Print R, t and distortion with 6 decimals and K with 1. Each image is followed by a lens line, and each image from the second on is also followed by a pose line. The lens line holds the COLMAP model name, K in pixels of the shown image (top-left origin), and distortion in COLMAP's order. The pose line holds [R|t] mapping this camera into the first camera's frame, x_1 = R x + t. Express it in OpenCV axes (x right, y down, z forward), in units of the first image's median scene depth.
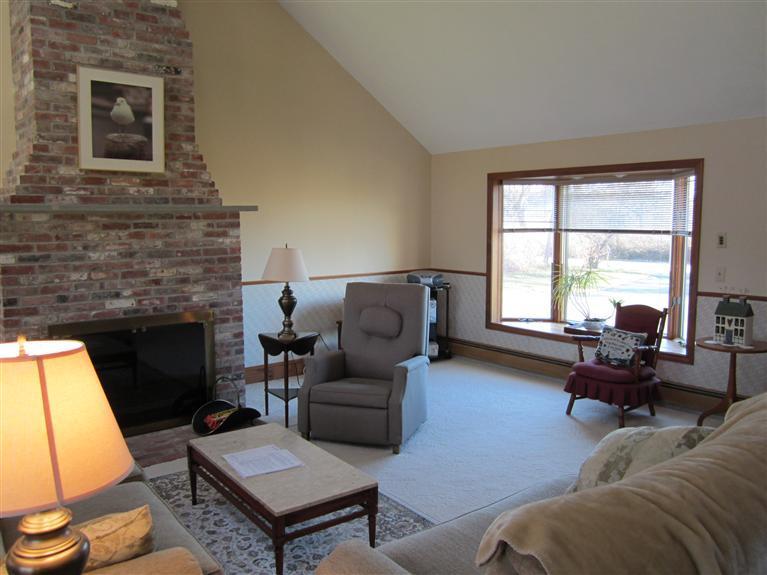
lens RADIAL K [[632.0, 0, 386.1], [0, 632.0, 284.2], [0, 0, 1]] dist [-0.044536, 0.004247]
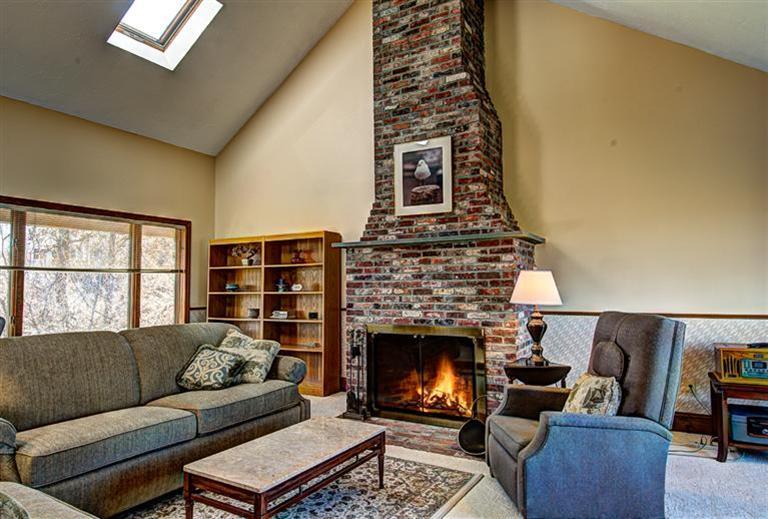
lens RADIAL K [[477.0, 0, 384.0], [0, 477.0, 259.5], [0, 0, 1]] dist [0.026749, -0.002317]
pose [[0.366184, -0.056759, -0.928810, 0.476905], [-0.089660, 0.991342, -0.095929, 0.019119], [0.926213, 0.118405, 0.357924, 0.568132]]
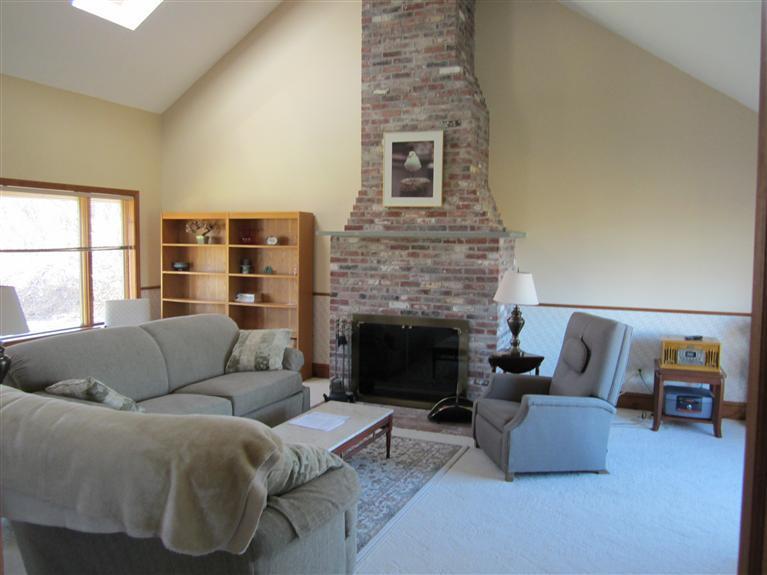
lens RADIAL K [[632.0, 0, 386.1], [0, 632.0, 284.2], [0, 0, 1]] dist [-0.044536, 0.004247]
pose [[0.485018, 0.069720, -0.871720, 0.725825], [-0.104953, 0.994253, 0.021125, -0.038246], [0.868183, 0.081244, 0.489548, 0.306785]]
